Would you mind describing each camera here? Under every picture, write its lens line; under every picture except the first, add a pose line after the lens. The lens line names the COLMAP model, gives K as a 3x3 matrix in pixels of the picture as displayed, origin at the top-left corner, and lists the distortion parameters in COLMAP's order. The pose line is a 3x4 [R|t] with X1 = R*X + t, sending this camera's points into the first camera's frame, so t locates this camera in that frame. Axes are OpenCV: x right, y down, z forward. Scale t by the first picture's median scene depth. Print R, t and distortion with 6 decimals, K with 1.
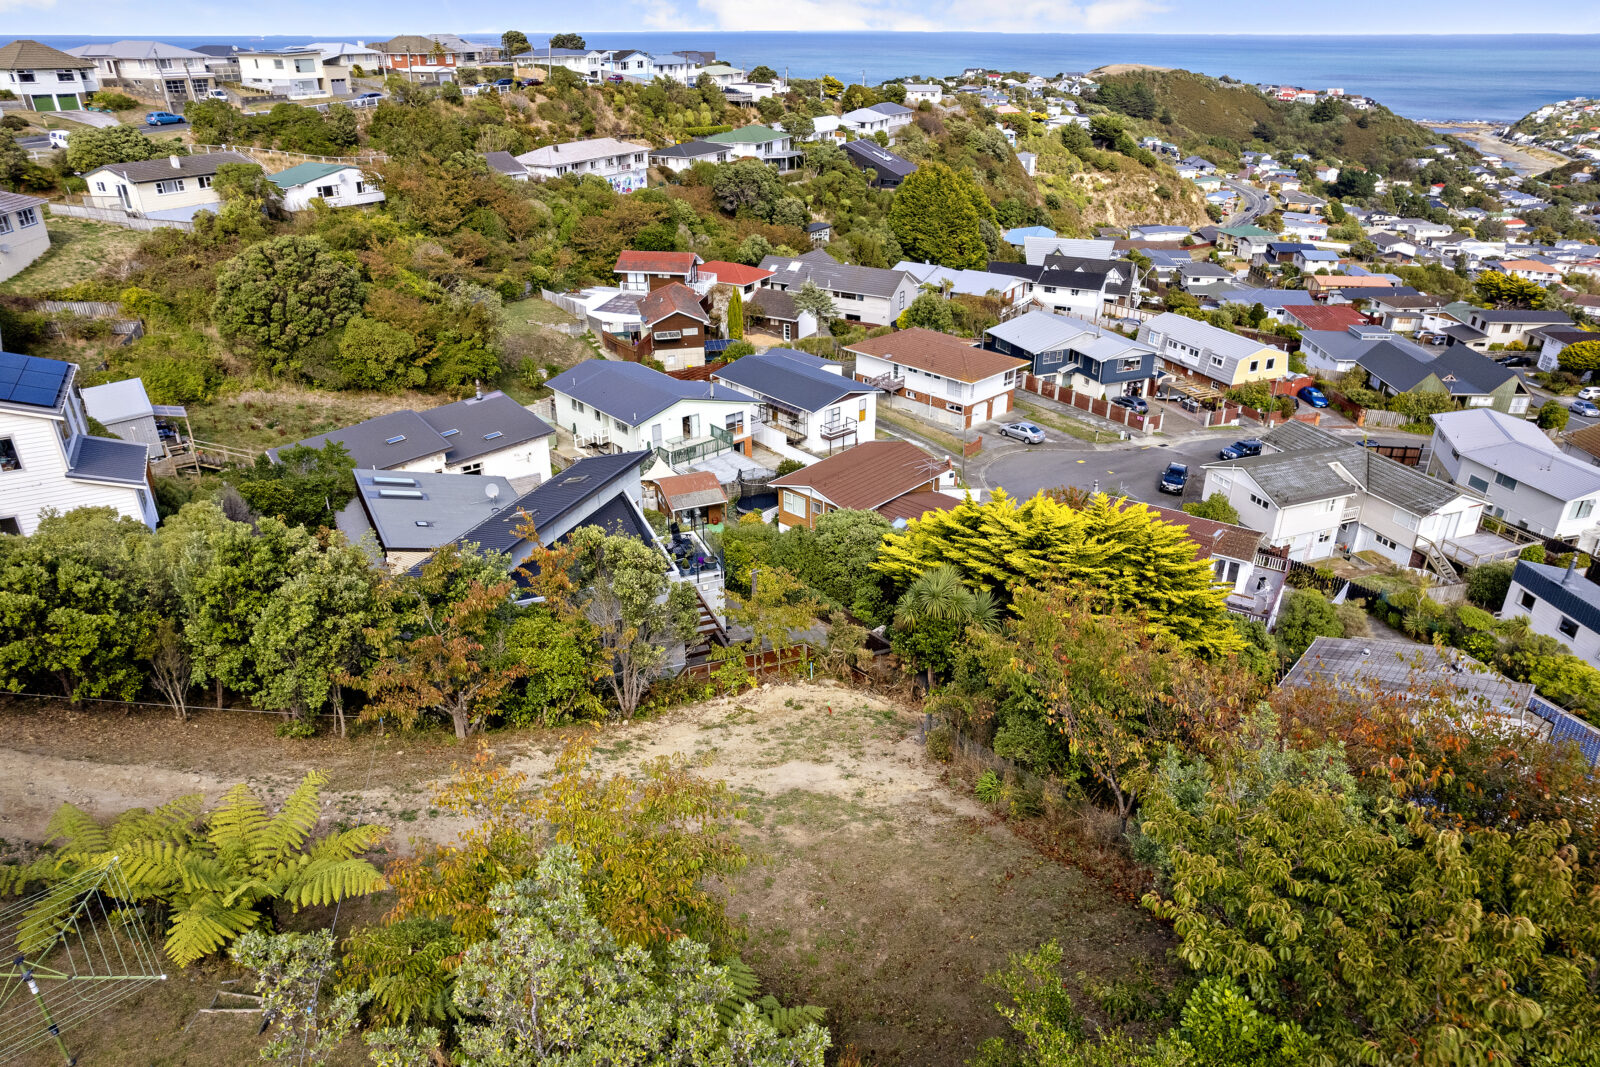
lens RADIAL K [[1020.6, 0, 807.1], [0, 1020.6, 543.6], [0, 0, 1]] dist [-0.056506, 0.035847]
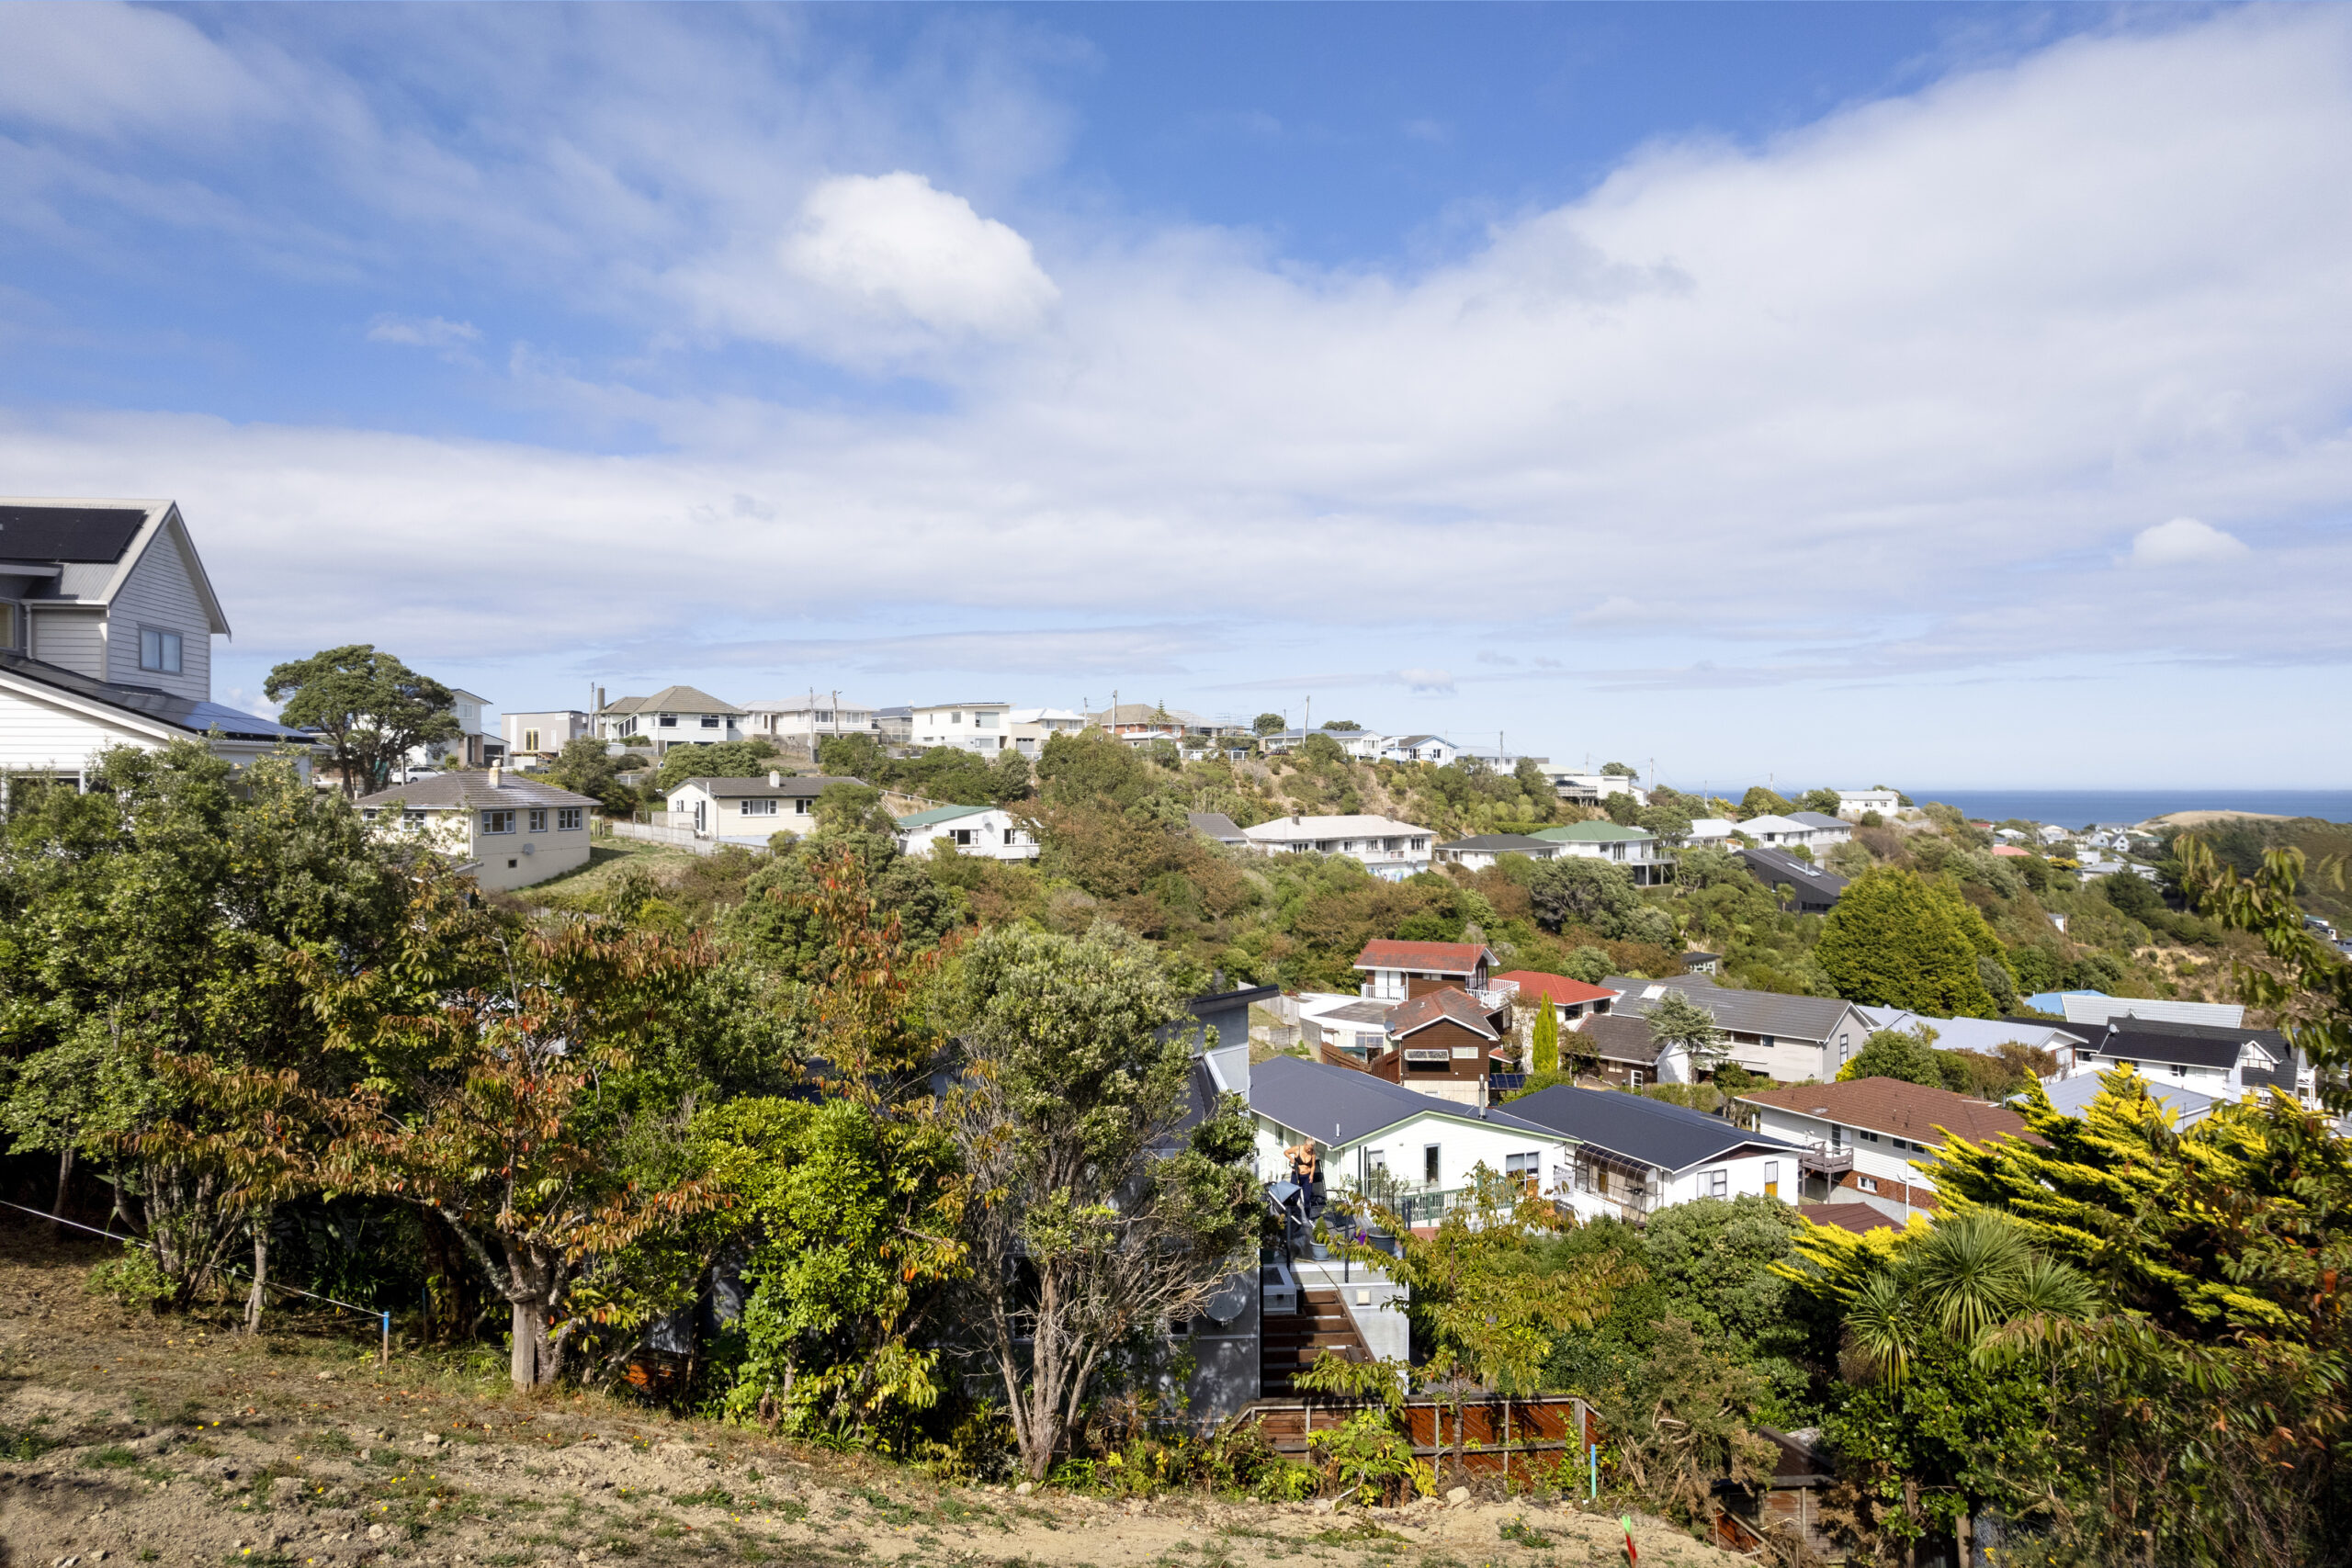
lens RADIAL K [[1500.2, 0, 1190.9], [0, 1500.2, 788.0], [0, 0, 1]] dist [-0.056506, 0.035847]
pose [[0.948265, -0.005173, -0.317438, 0.008704], [-0.138080, 0.893627, -0.427041, 0.036277], [0.285881, 0.448780, 0.846681, 0.100392]]
